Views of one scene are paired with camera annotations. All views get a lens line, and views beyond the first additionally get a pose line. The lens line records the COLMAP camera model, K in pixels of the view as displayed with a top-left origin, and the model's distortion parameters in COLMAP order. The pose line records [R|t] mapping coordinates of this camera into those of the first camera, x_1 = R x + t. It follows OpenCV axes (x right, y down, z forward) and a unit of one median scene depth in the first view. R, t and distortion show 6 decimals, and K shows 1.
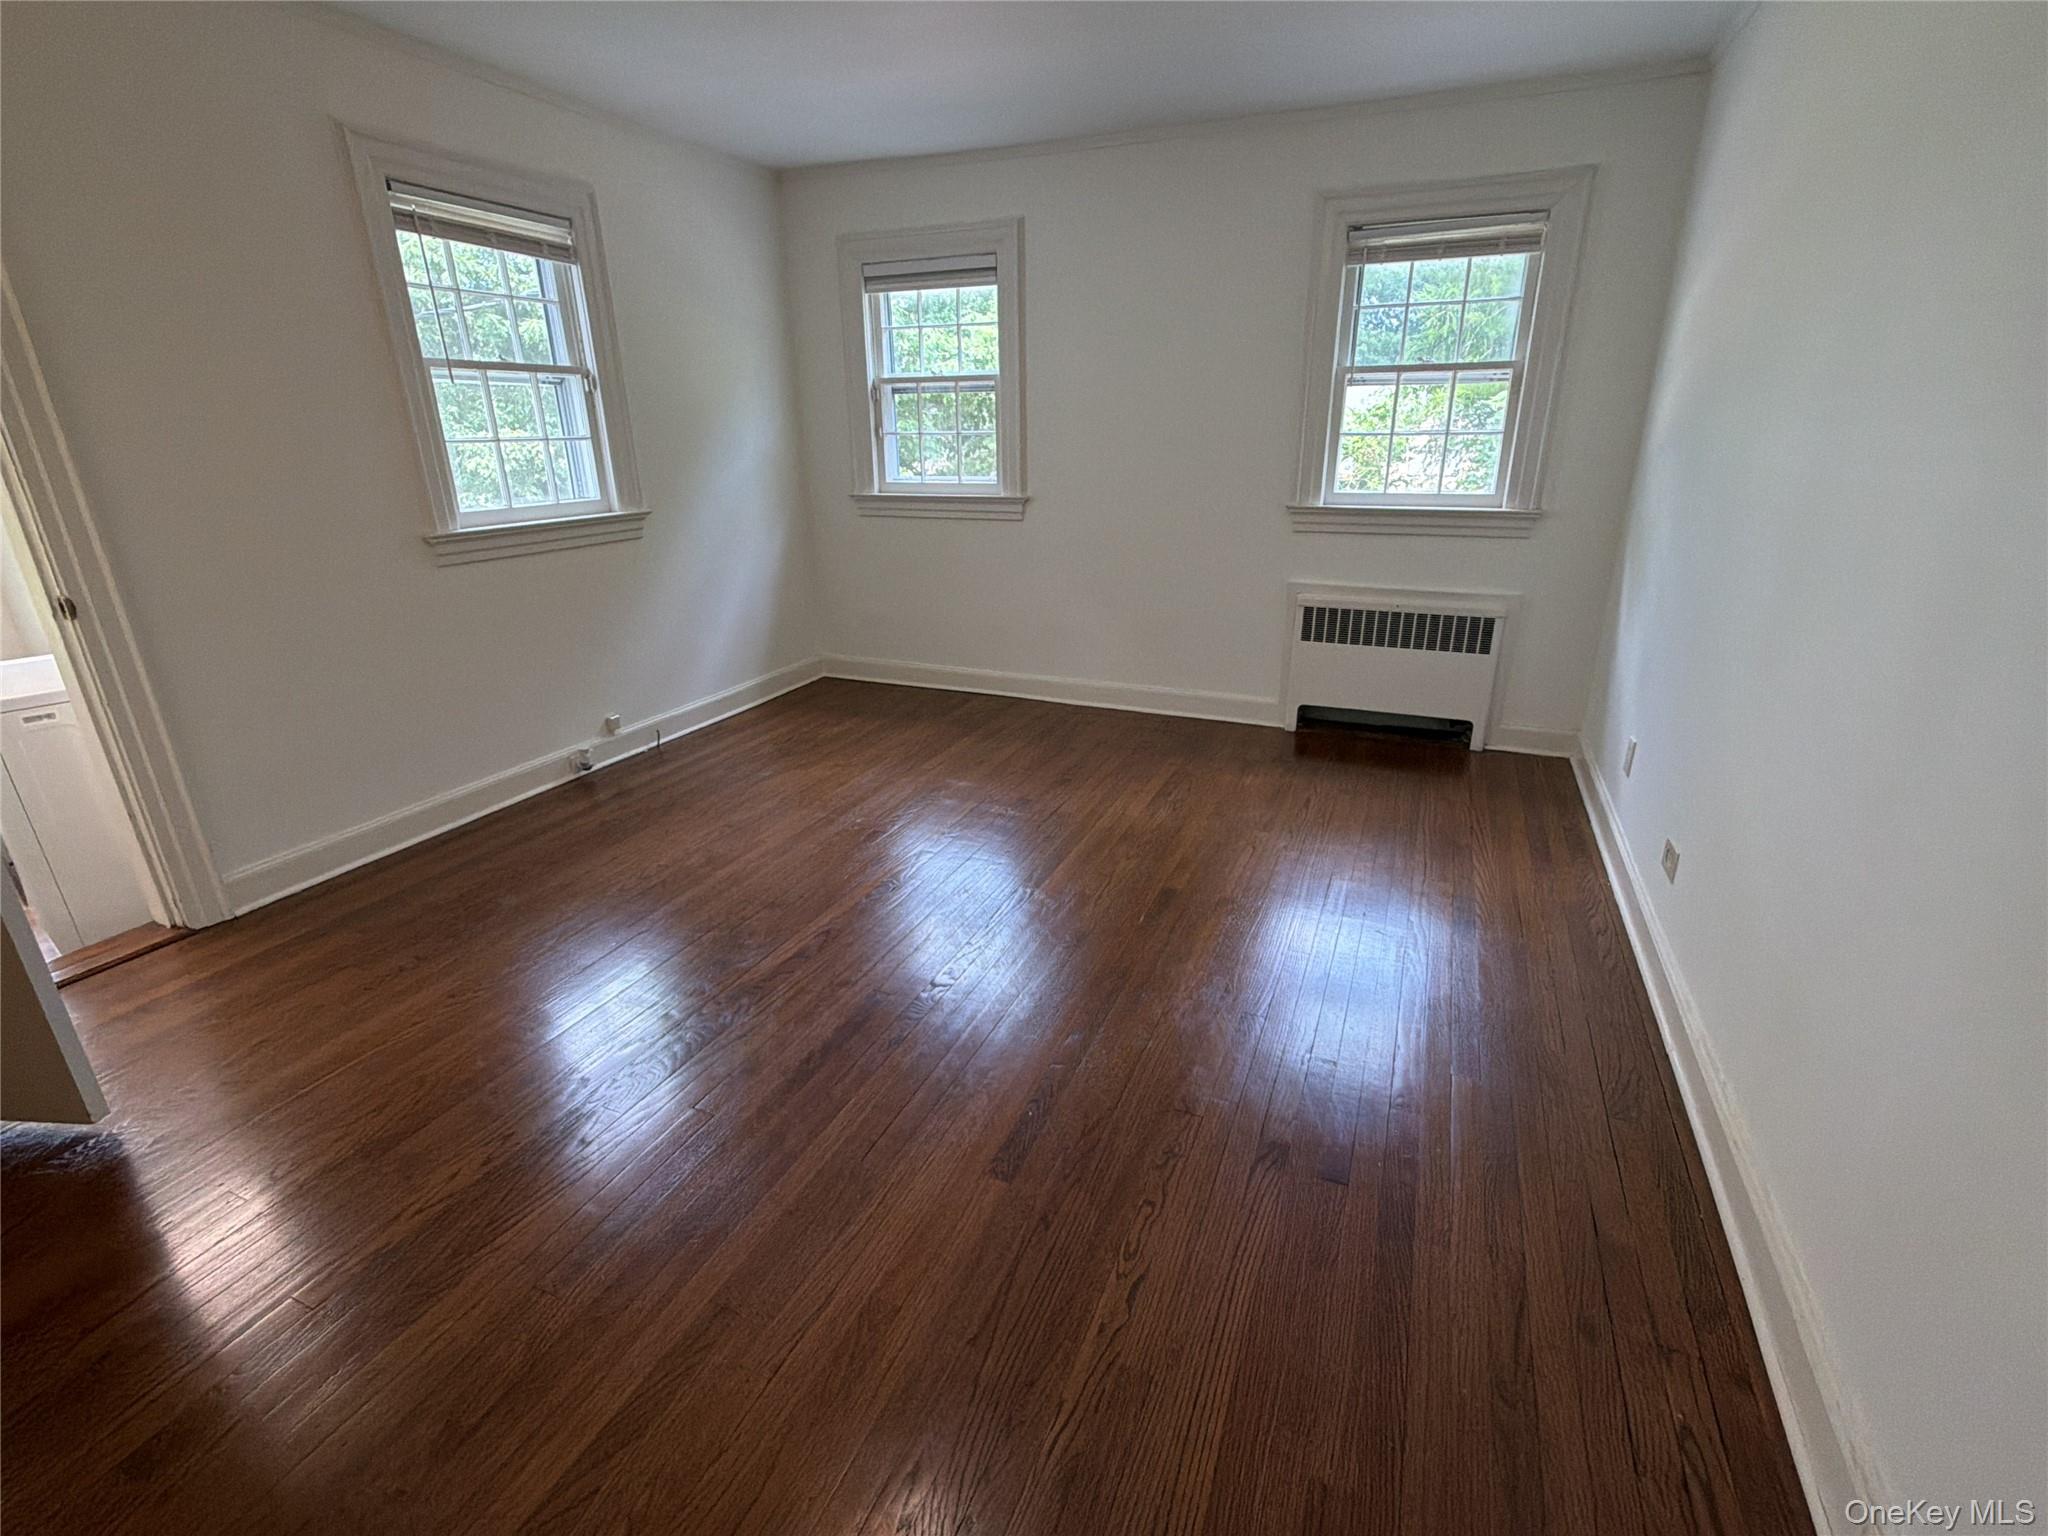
lens RADIAL K [[930.3, 0, 1026.7], [0, 930.3, 770.4], [0, 0, 1]] dist [-0.000798, 0.000264]
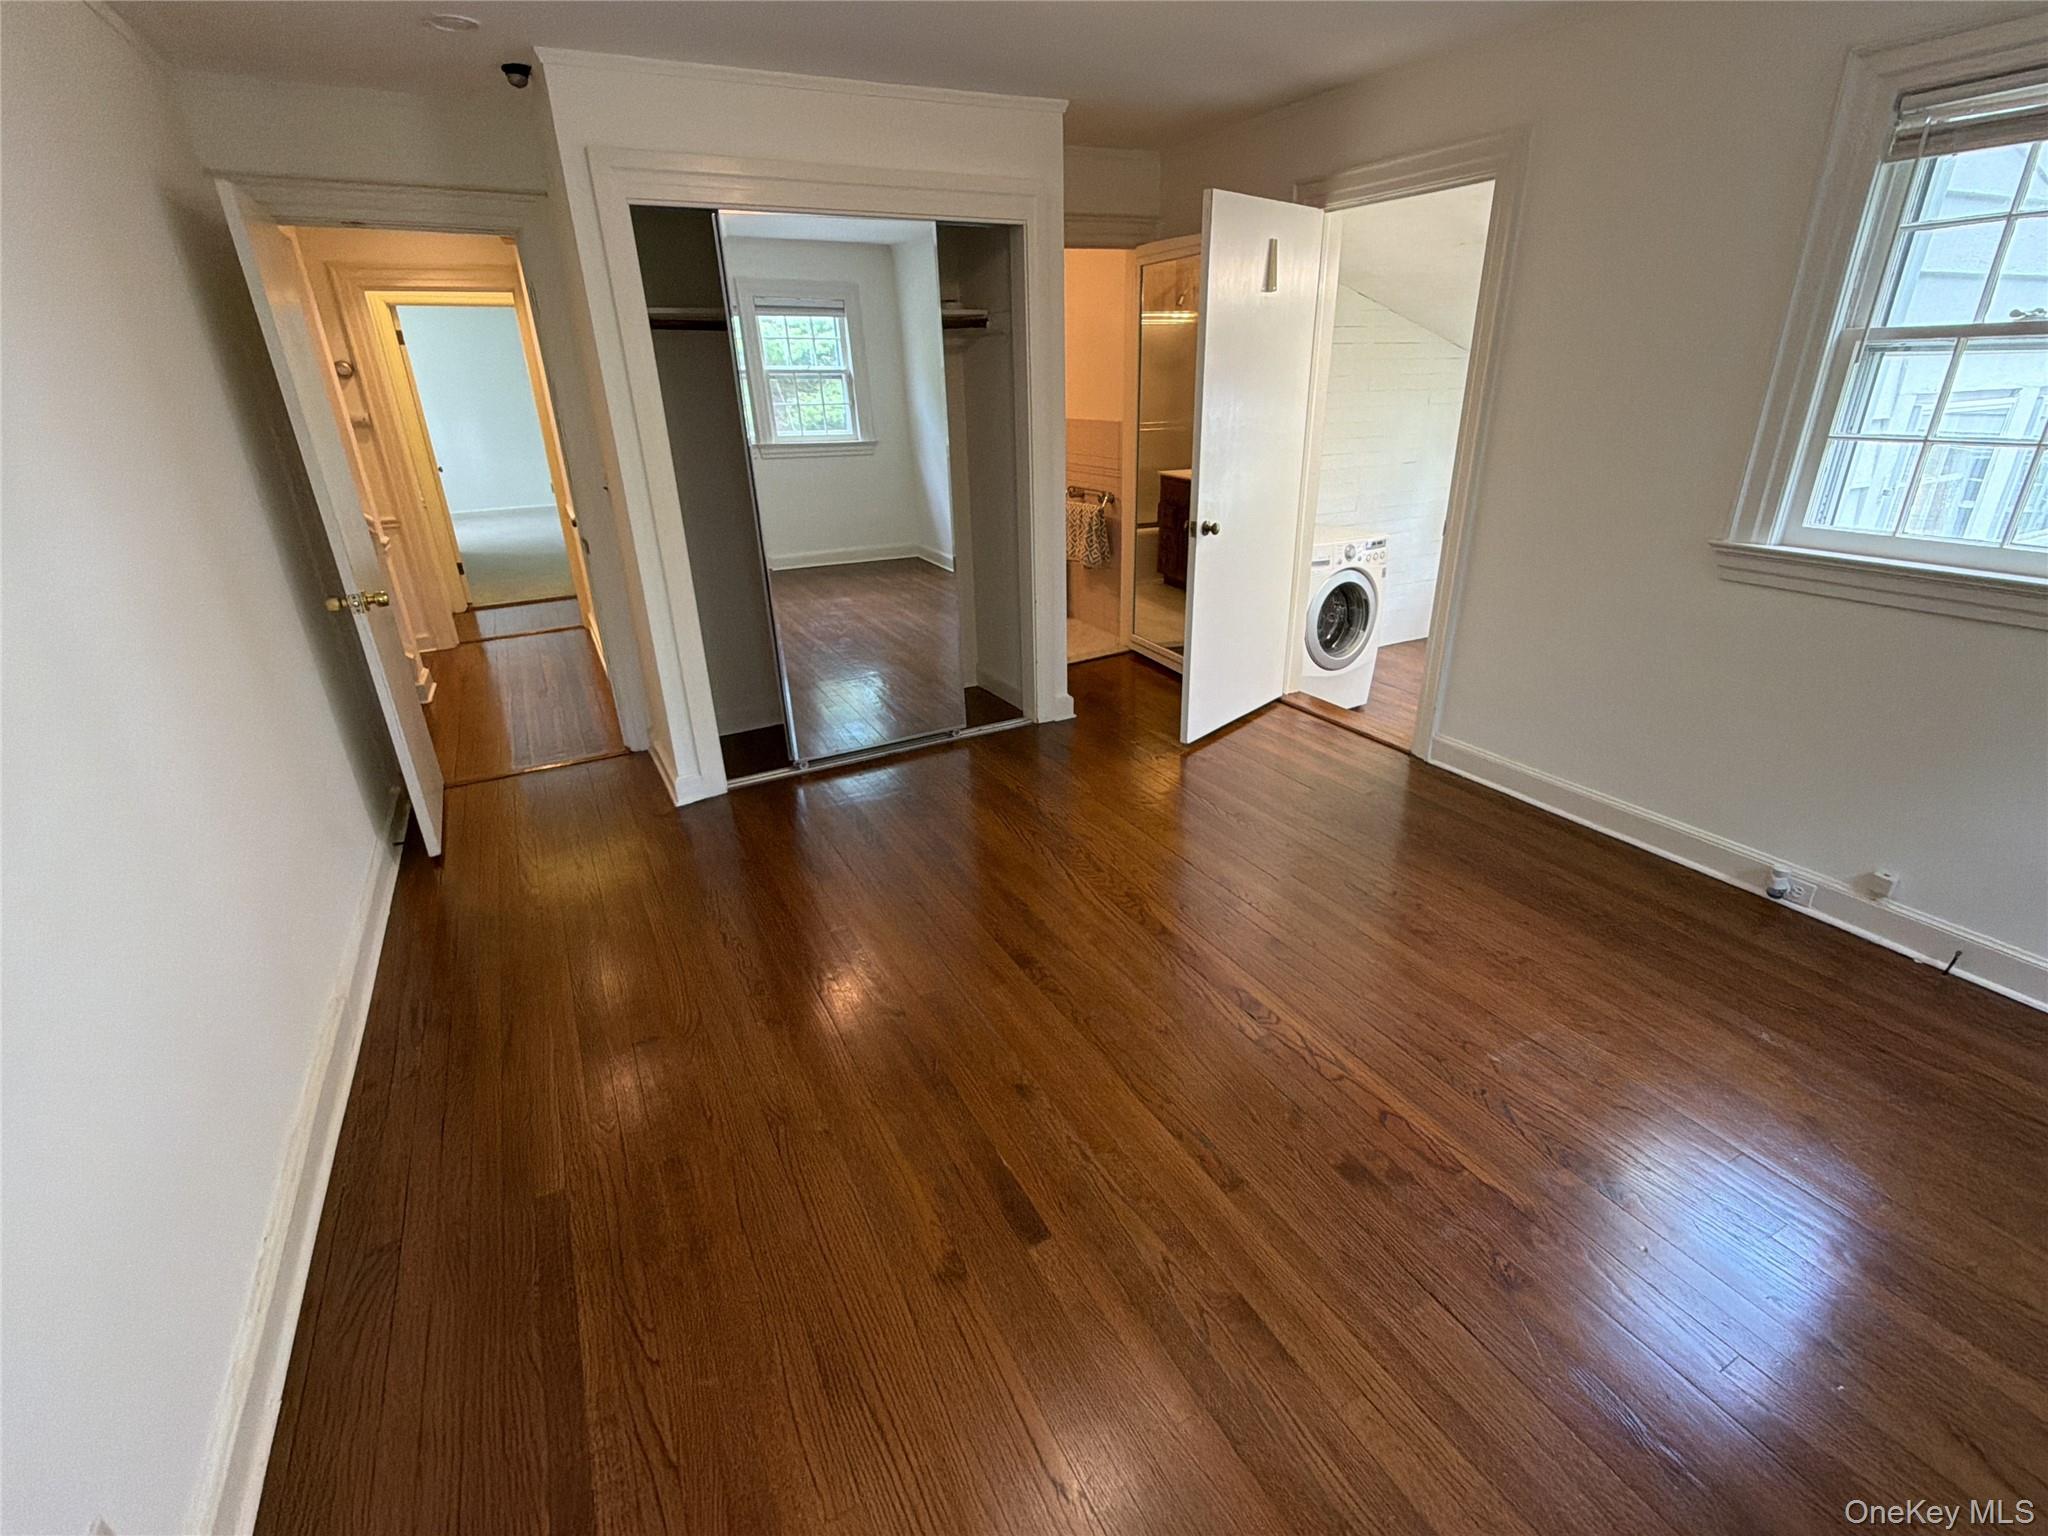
lens RADIAL K [[930.3, 0, 1026.7], [0, 930.3, 770.4], [0, 0, 1]] dist [-0.000798, 0.000264]
pose [[-0.629207, 0.311162, -0.712234, 0.430533], [-0.257857, 0.780895, 0.568957, -0.384579], [0.733218, 0.541646, -0.411110, 0.921944]]
